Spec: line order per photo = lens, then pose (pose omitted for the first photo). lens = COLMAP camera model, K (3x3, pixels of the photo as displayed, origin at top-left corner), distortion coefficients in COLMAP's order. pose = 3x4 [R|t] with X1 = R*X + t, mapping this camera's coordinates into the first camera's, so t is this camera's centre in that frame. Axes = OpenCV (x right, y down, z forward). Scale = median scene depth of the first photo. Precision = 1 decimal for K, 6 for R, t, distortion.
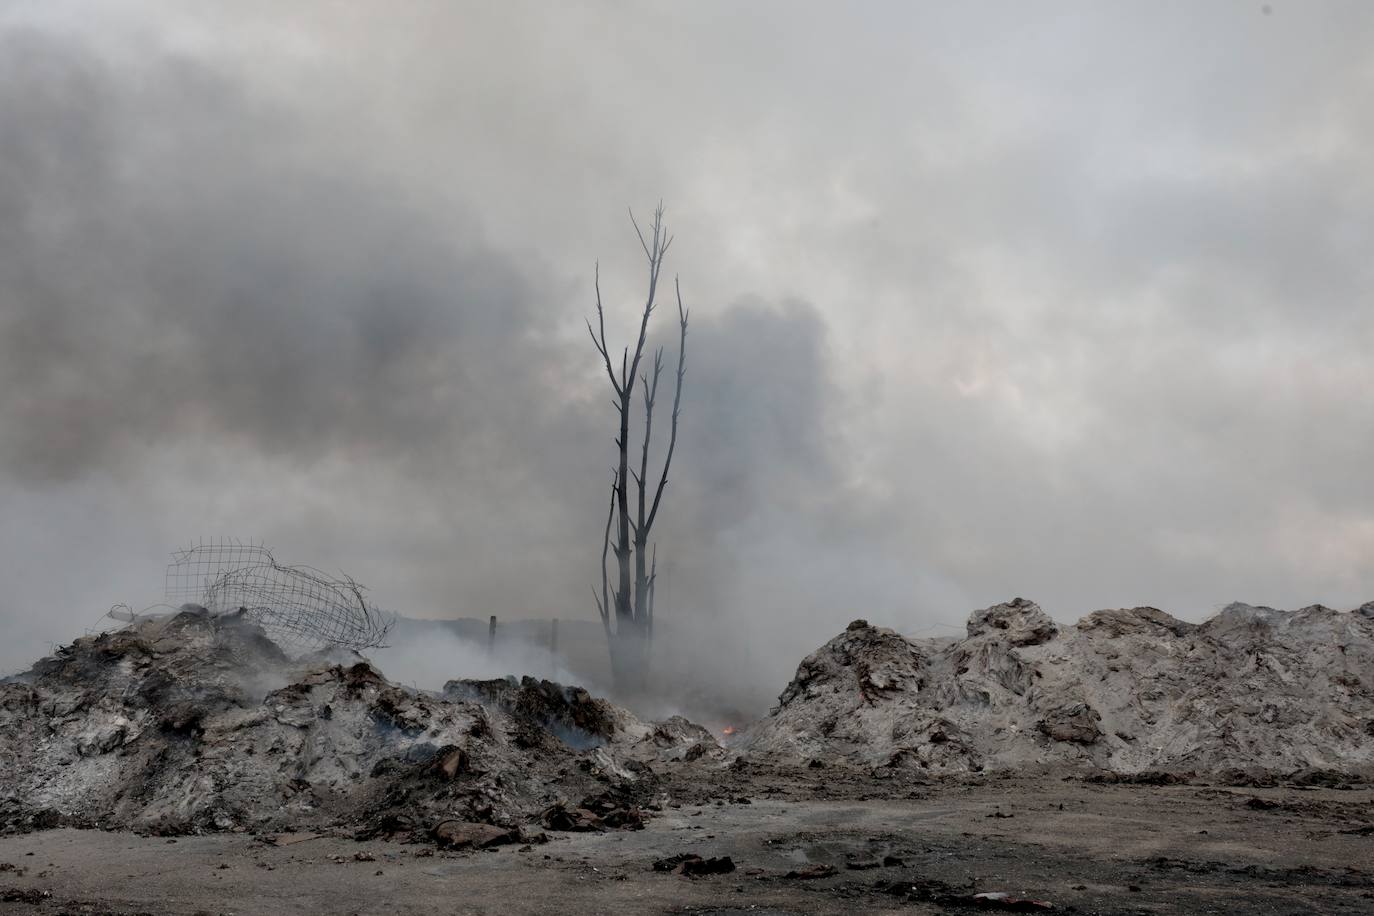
lens RADIAL K [[1303.8, 0, 687.0], [0, 1303.8, 458.0], [0, 0, 1]] dist [0.028636, 0.043243]
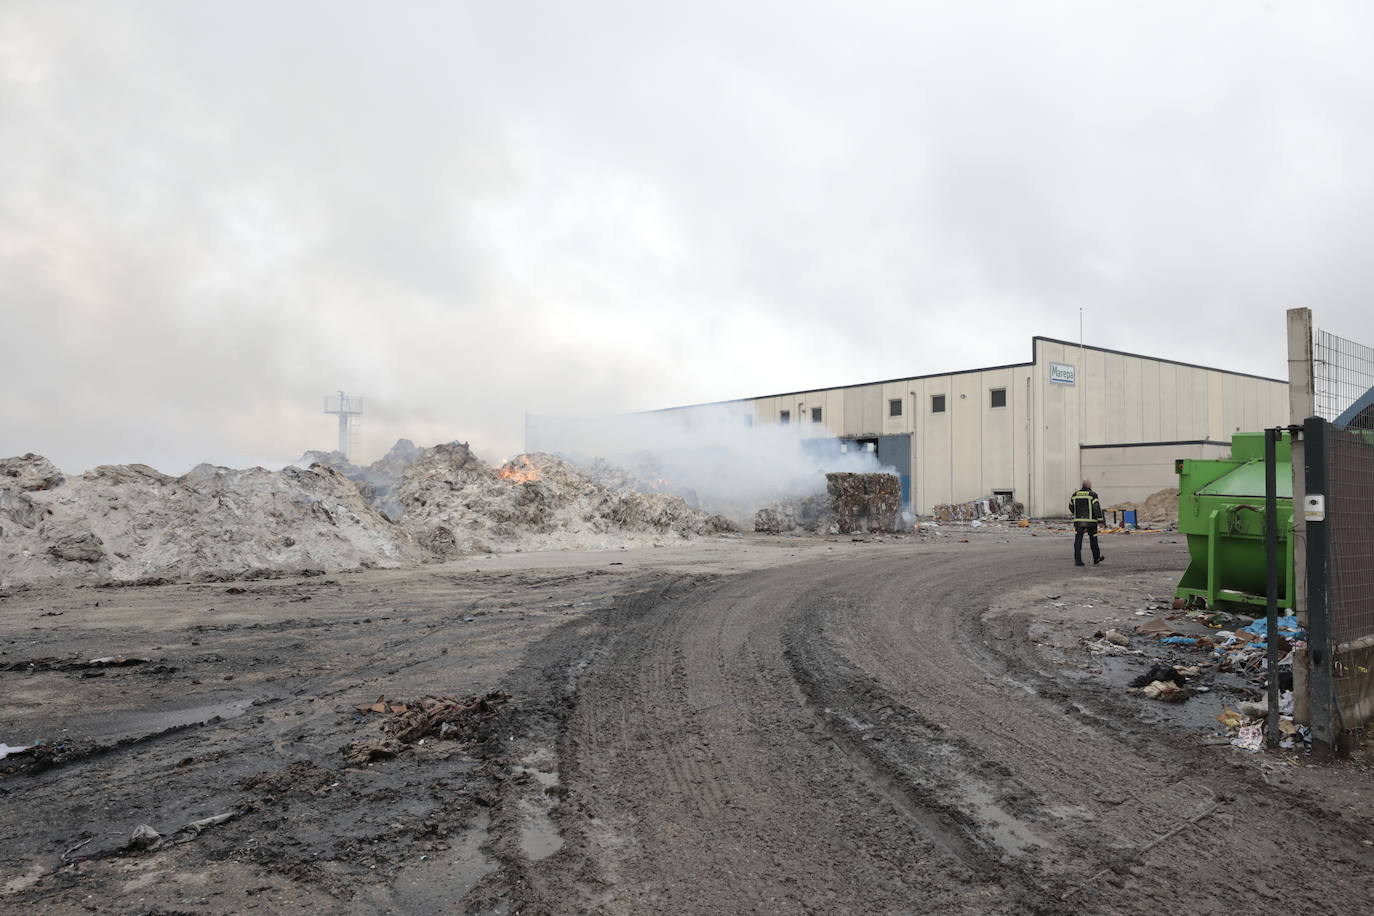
lens RADIAL K [[943.8, 0, 687.0], [0, 943.8, 458.0], [0, 0, 1]] dist [-0.004994, 0.006100]
pose [[0.580026, 0.043559, 0.813433, -0.141395], [-0.129253, 0.990840, 0.039106, -0.008416], [-0.804278, -0.127821, 0.580343, -0.059724]]
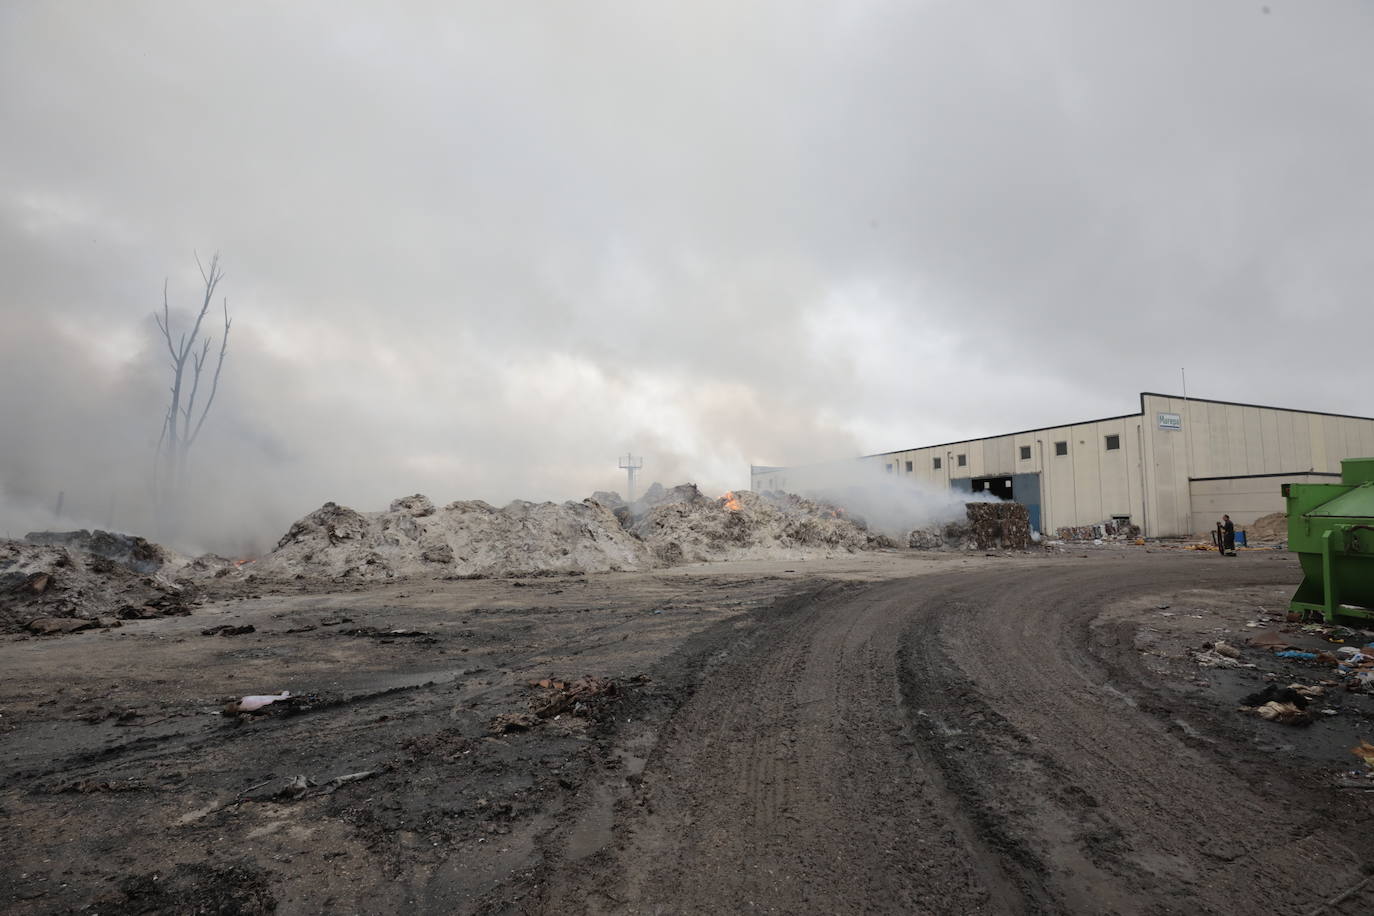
lens RADIAL K [[633.5, 0, 687.0], [0, 633.5, 458.0], [0, 0, 1]] dist [-0.045551, 0.012711]
pose [[0.789209, 0.072379, 0.609844, -0.022825], [-0.100665, 0.994846, 0.012200, -0.004347], [-0.605818, -0.071018, 0.792427, -0.042606]]
